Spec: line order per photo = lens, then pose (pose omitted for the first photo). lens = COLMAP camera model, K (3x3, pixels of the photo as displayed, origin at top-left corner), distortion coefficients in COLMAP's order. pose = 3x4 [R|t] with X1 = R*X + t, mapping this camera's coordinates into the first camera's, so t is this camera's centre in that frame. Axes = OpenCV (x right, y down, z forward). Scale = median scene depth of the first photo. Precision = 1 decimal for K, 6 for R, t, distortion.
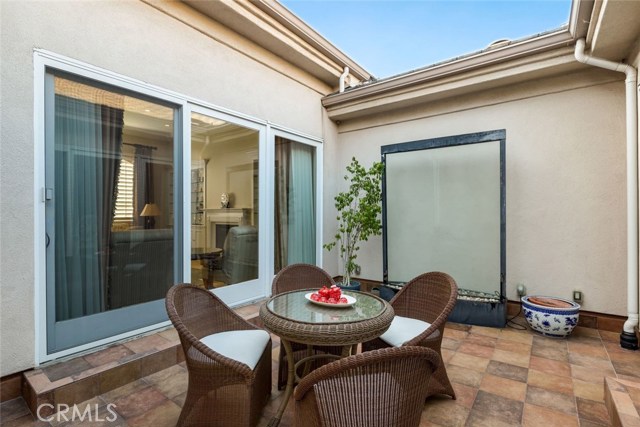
lens RADIAL K [[300.0, 0, 320.0], [0, 300.0, 213.5], [0, 0, 1]] dist [-0.004691, -0.000701]
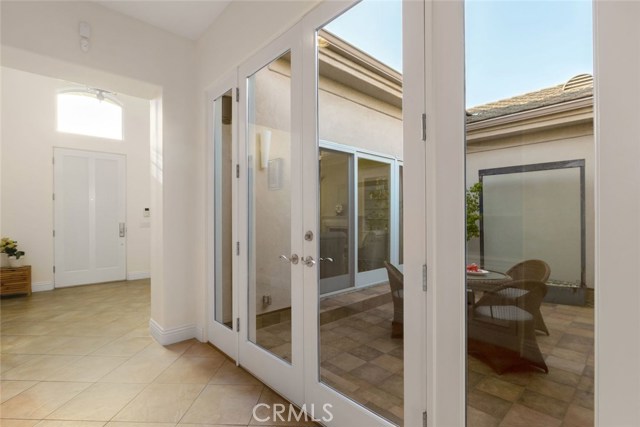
lens RADIAL K [[300.0, 0, 320.0], [0, 300.0, 213.5], [0, 0, 1]] dist [-0.004691, -0.000701]
pose [[0.982968, -0.001374, -0.183769, -0.287023], [0.000183, 0.999979, -0.006500, -0.028836], [0.183774, 0.006355, 0.982948, -0.507930]]
